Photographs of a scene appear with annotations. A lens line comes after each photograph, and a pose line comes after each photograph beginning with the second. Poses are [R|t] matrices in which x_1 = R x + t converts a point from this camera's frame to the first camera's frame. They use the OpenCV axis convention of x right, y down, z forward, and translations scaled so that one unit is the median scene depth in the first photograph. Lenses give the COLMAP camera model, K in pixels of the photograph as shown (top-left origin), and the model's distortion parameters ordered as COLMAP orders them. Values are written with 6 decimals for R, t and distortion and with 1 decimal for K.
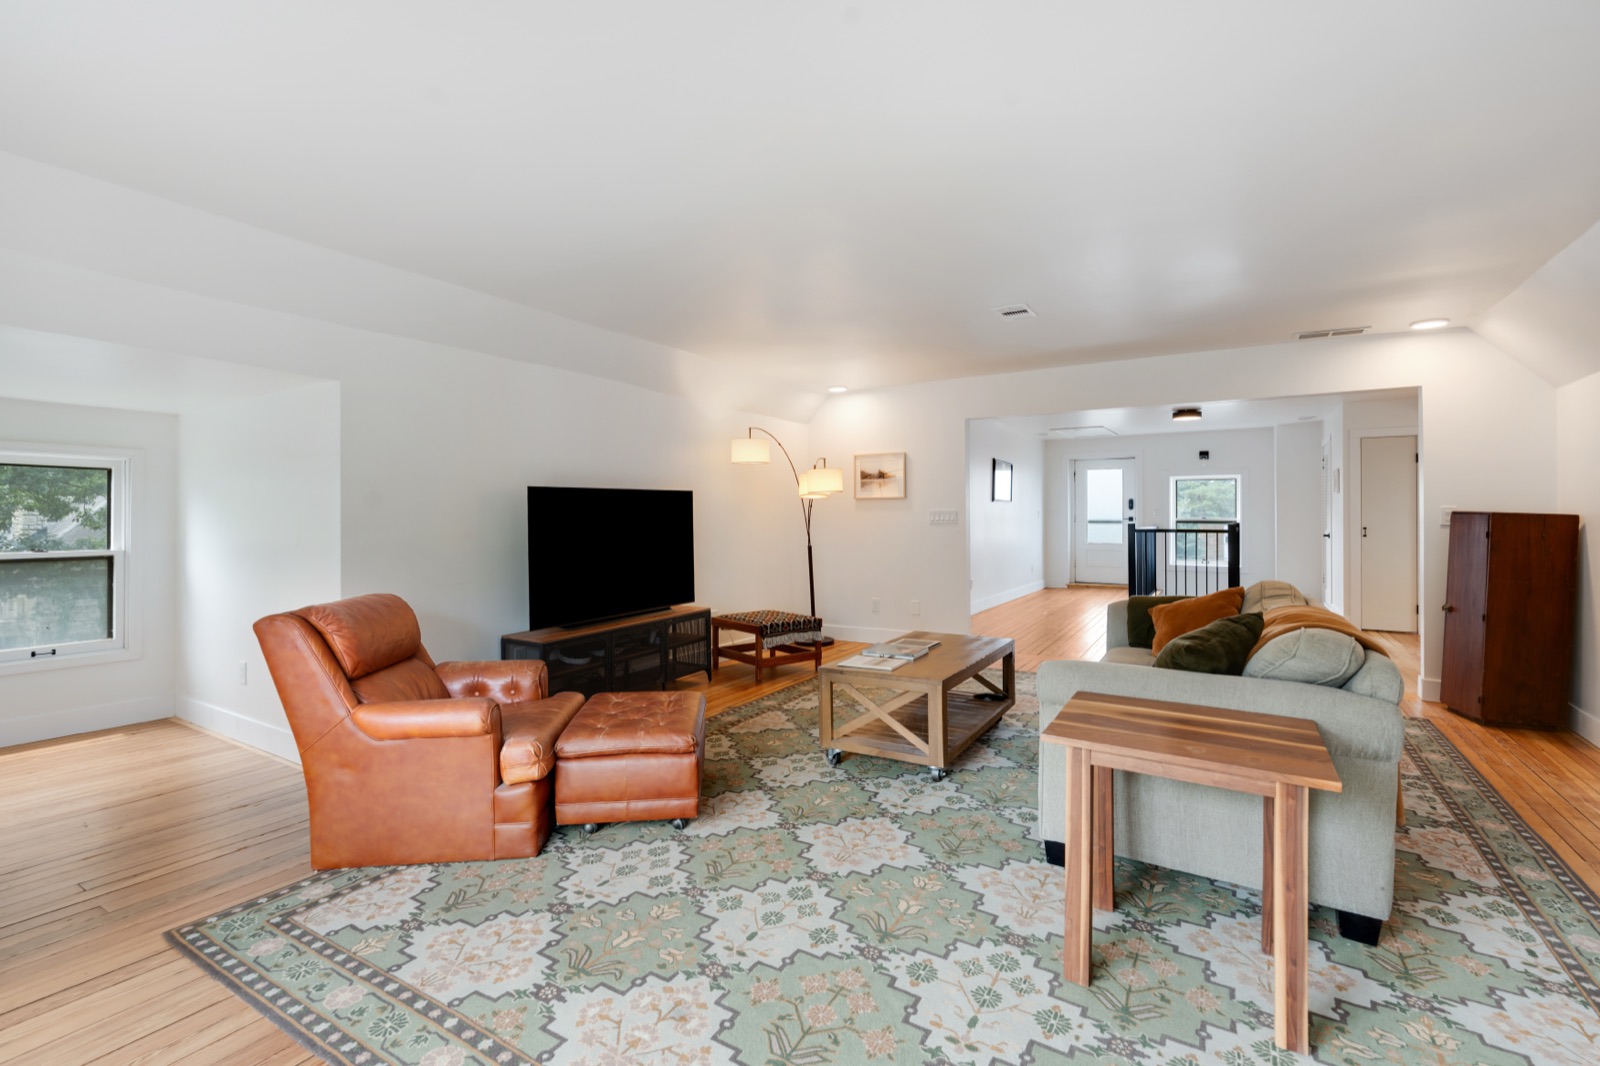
lens RADIAL K [[696.1, 0, 800.0], [0, 696.1, 533.0], [0, 0, 1]] dist [-0.002705, 0.000020]
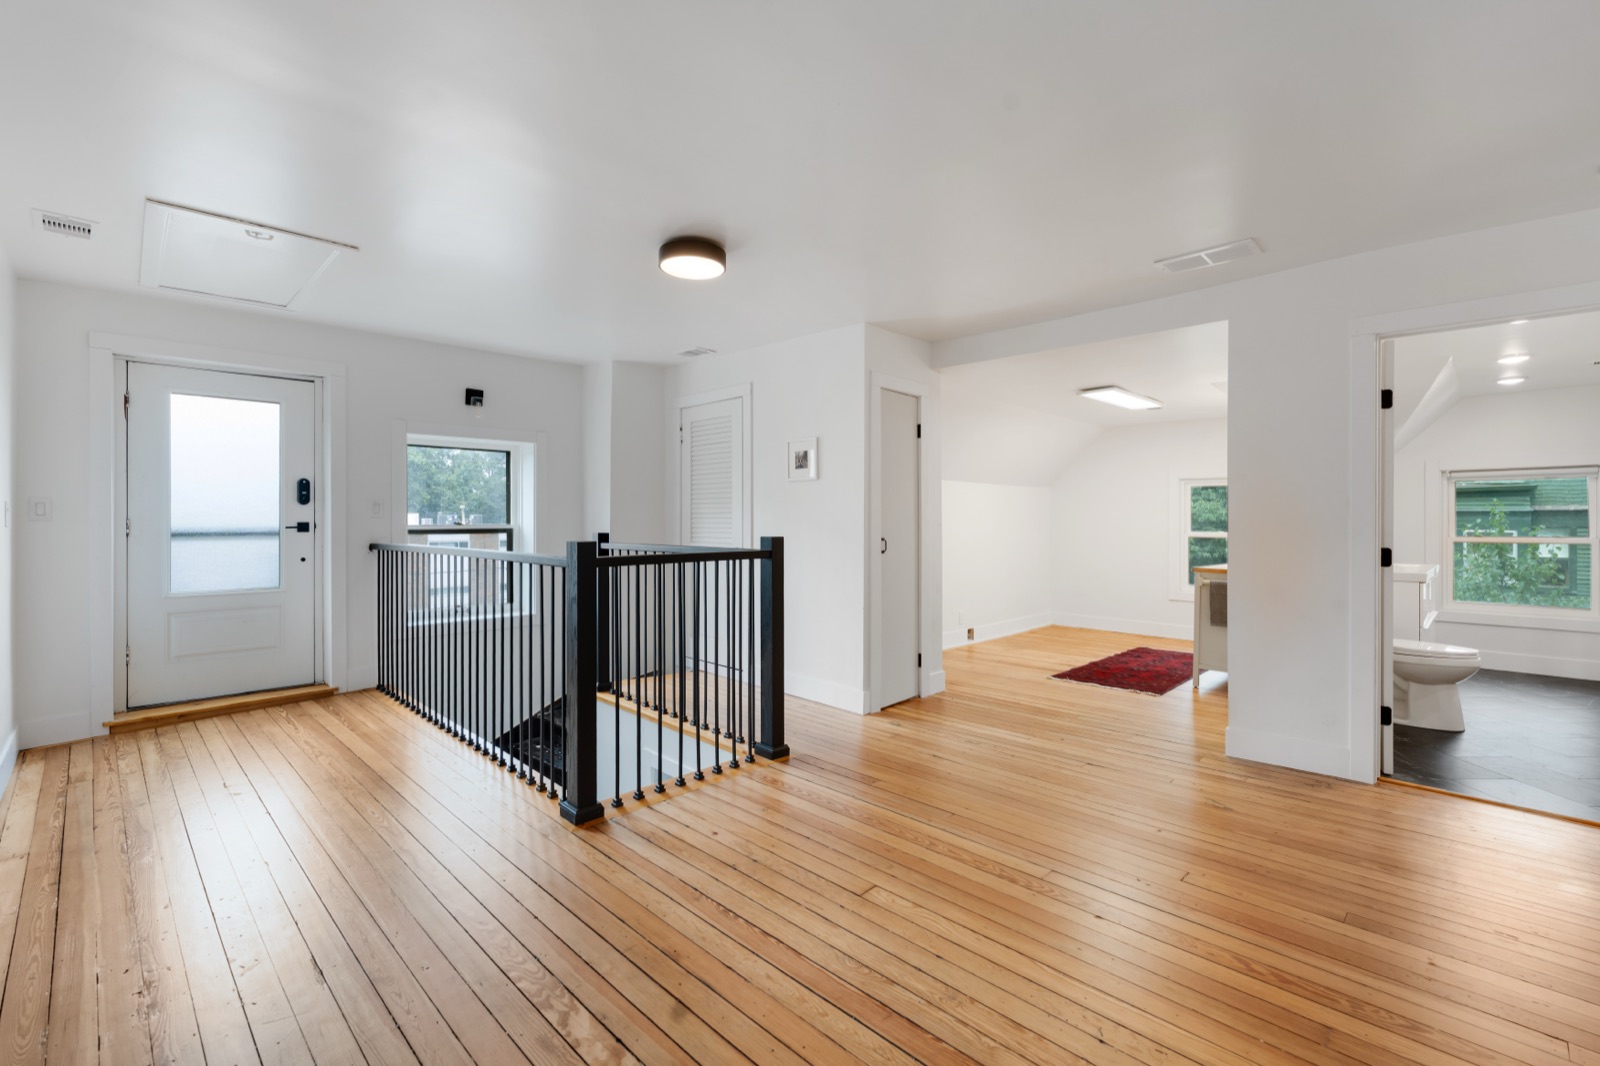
lens RADIAL K [[696.1, 0, 800.0], [0, 696.1, 533.0], [0, 0, 1]] dist [-0.002705, 0.000020]
pose [[0.237315, -0.008773, 0.971393, 0.146601], [0.023380, 0.999721, 0.003317, -0.011446], [-0.971151, 0.021924, 0.237454, 0.618892]]
